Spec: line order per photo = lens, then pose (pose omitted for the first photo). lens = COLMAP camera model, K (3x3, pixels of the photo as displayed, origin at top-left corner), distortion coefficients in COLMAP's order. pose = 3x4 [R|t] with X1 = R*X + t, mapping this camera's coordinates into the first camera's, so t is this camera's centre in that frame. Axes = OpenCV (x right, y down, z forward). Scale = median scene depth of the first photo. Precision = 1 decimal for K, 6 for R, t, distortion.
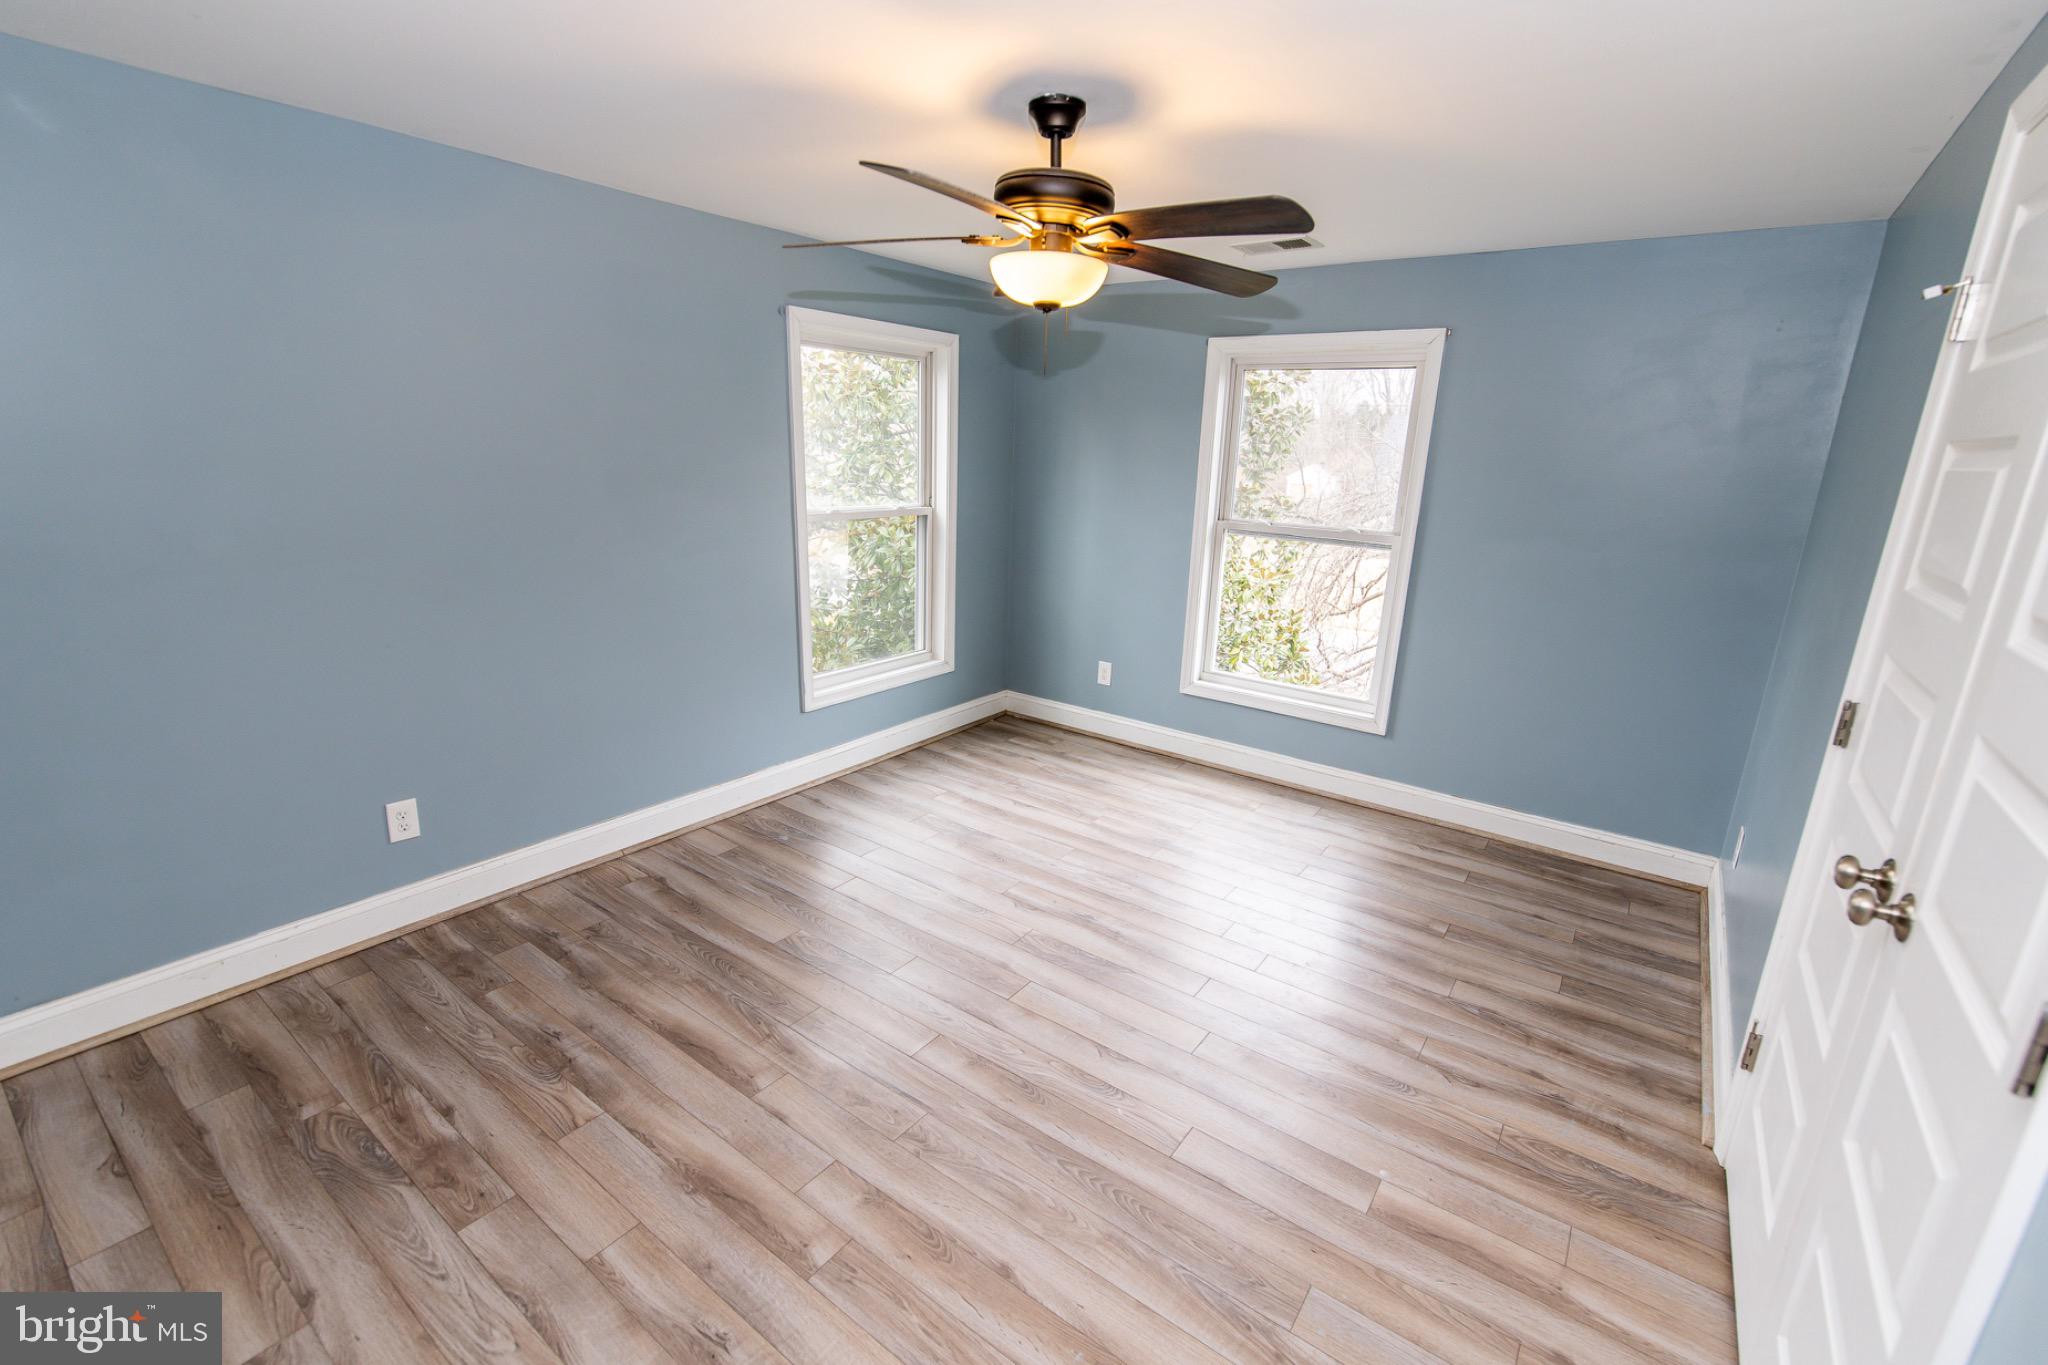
lens RADIAL K [[875.2, 0, 1032.4], [0, 875.2, 694.6], [0, 0, 1]] dist [0.000642, -0.000797]
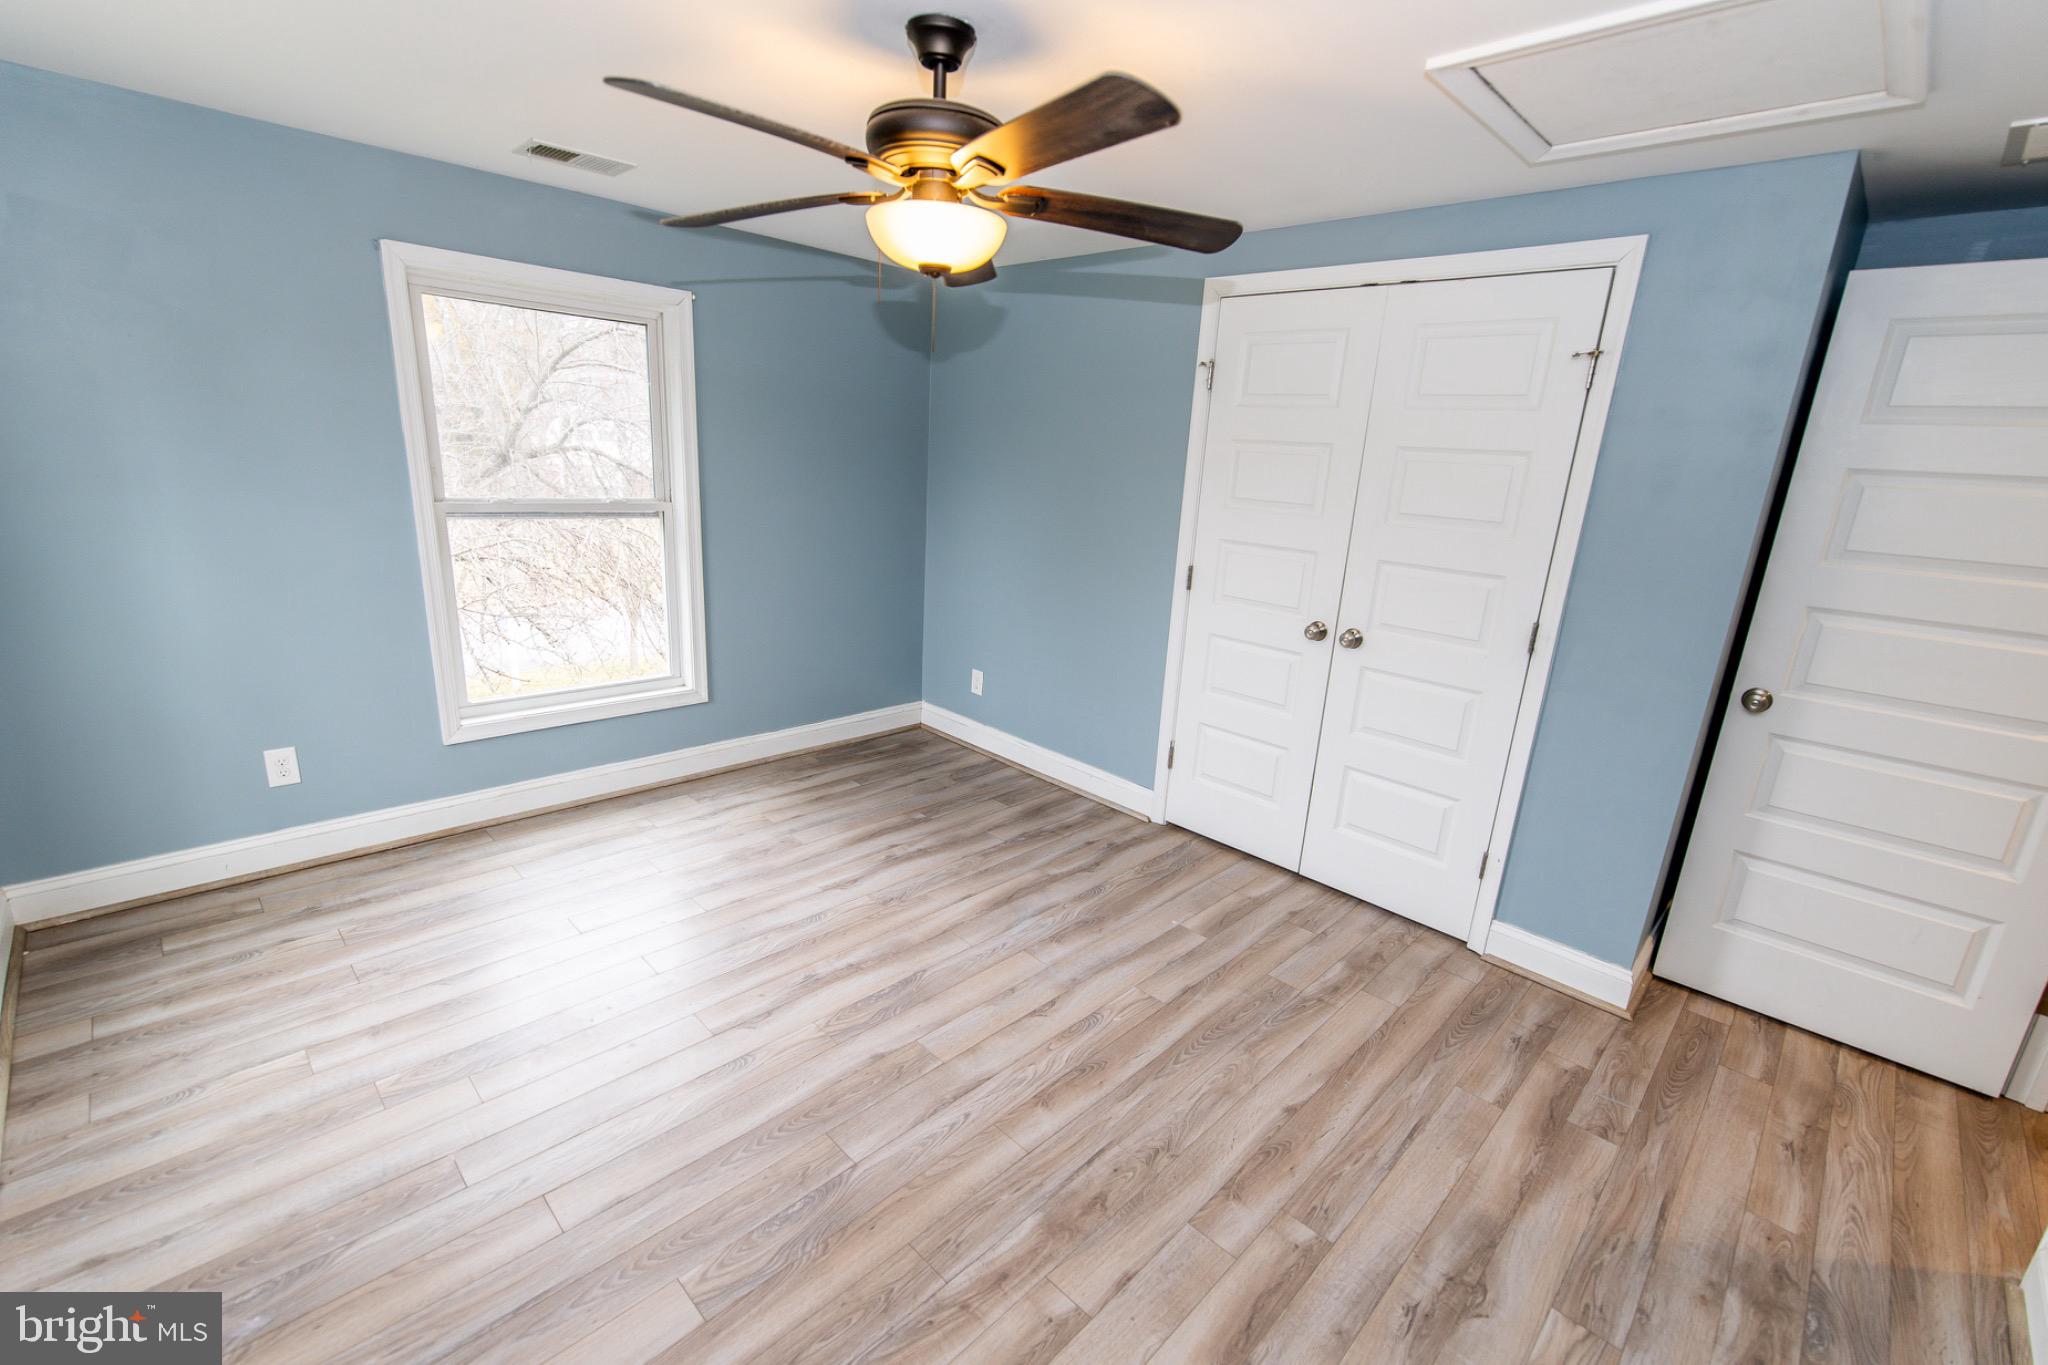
lens RADIAL K [[875.2, 0, 1022.8], [0, 875.2, 689.6], [0, 0, 1]] dist [0.000642, -0.000797]
pose [[0.151951, -0.288938, 0.945212, -0.697960], [0.220140, 0.942189, 0.252624, -0.200760], [-0.963561, 0.169692, 0.206773, 0.633814]]
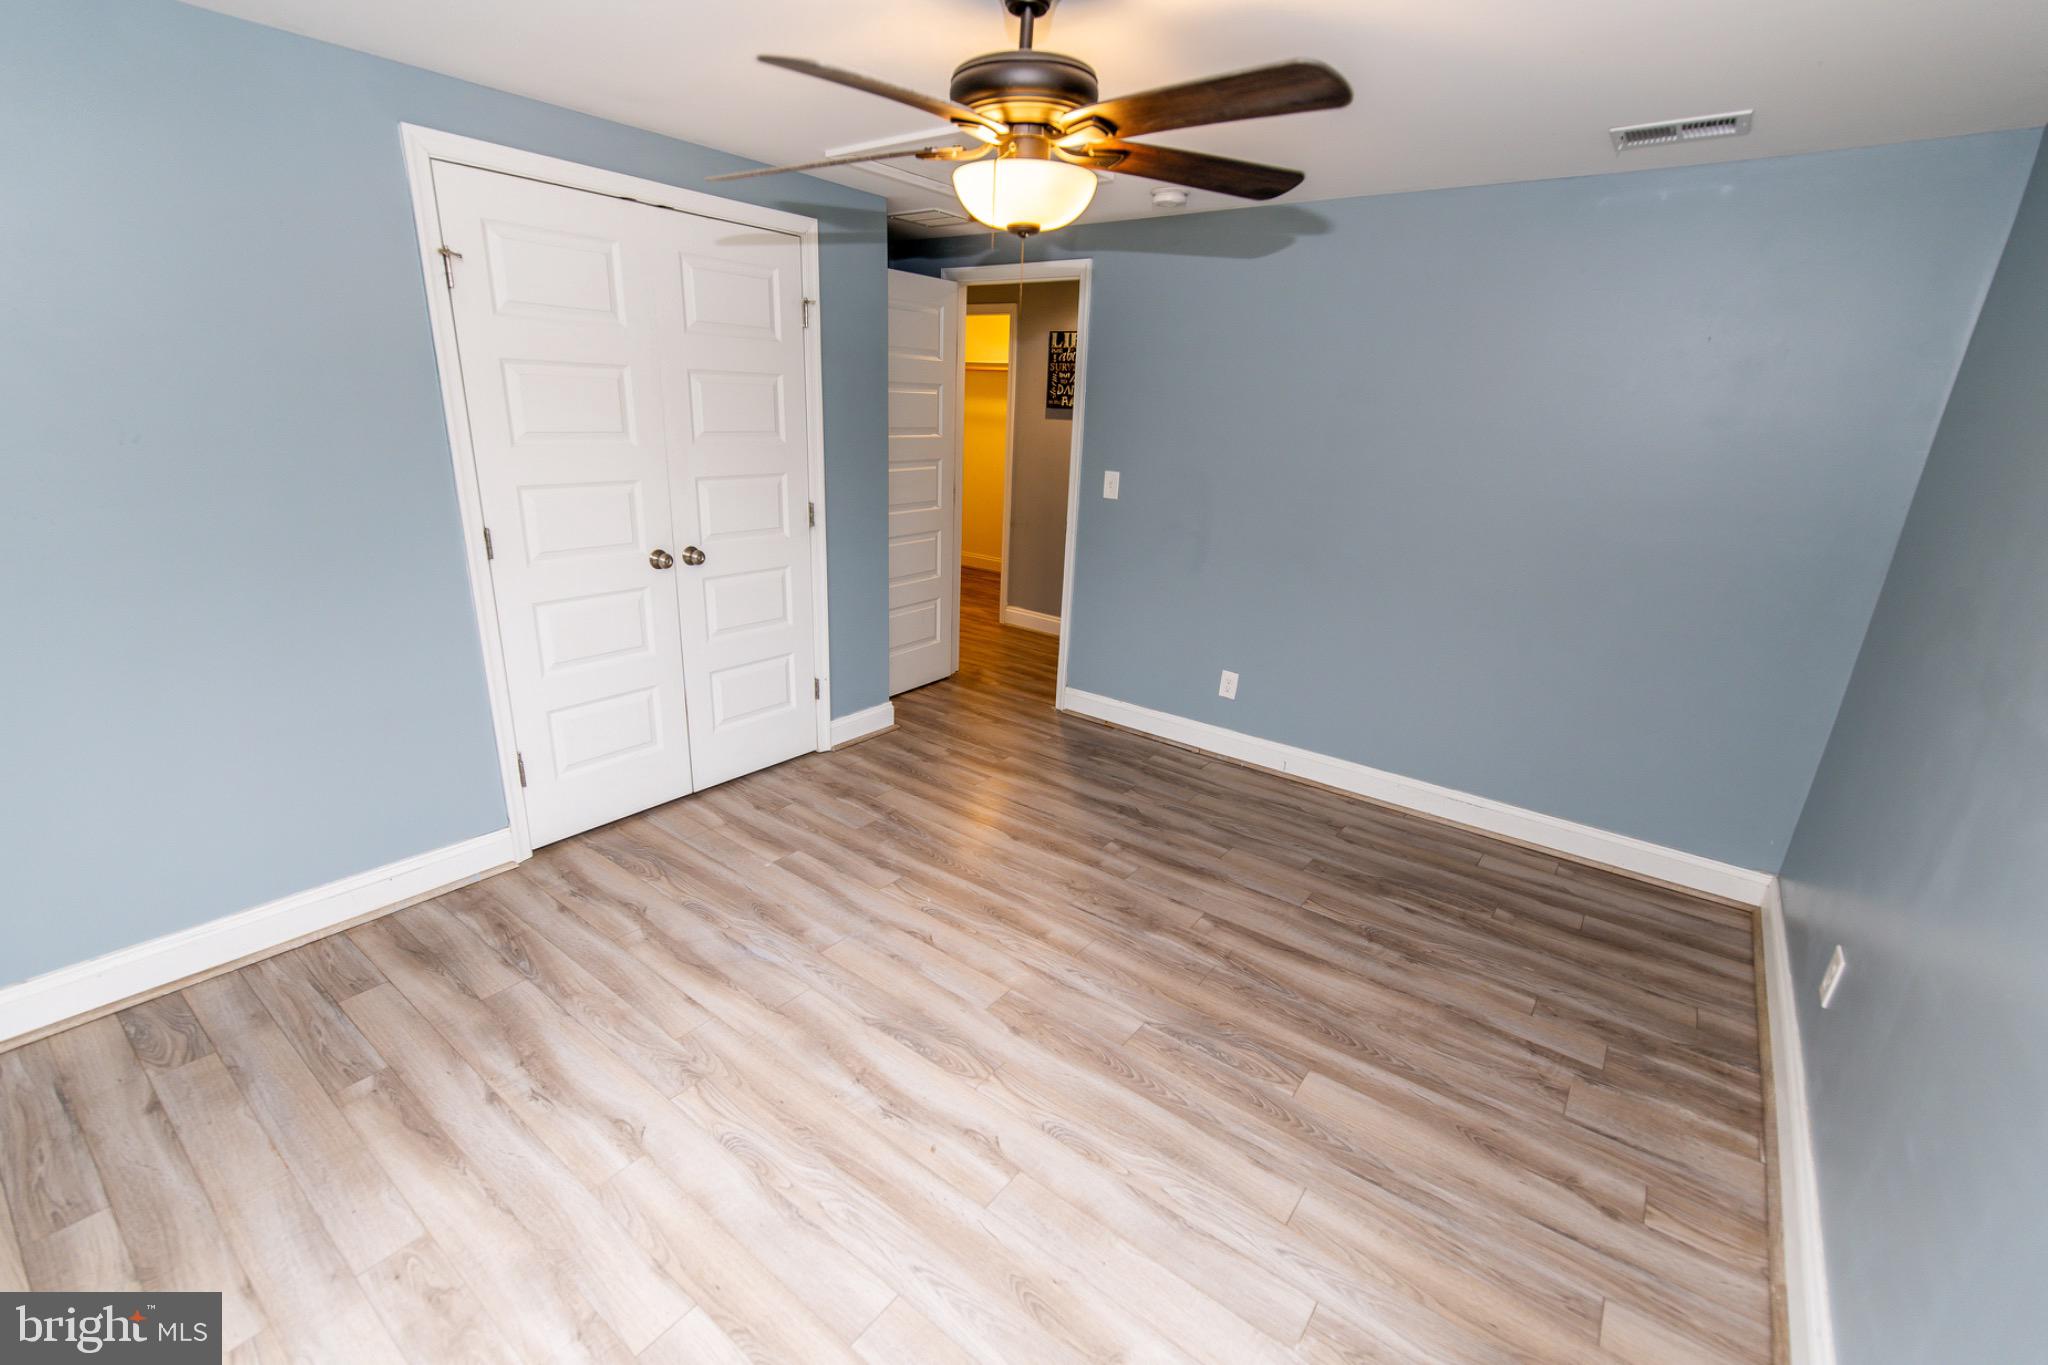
lens RADIAL K [[875.2, 0, 1019.0], [0, 875.2, 676.1], [0, 0, 1]] dist [0.000642, -0.000797]
pose [[-0.996980, -0.077529, 0.004566, -0.013119], [-0.062104, 0.831166, 0.552545, -0.436838], [-0.046634, 0.550593, -0.833470, 1.509811]]
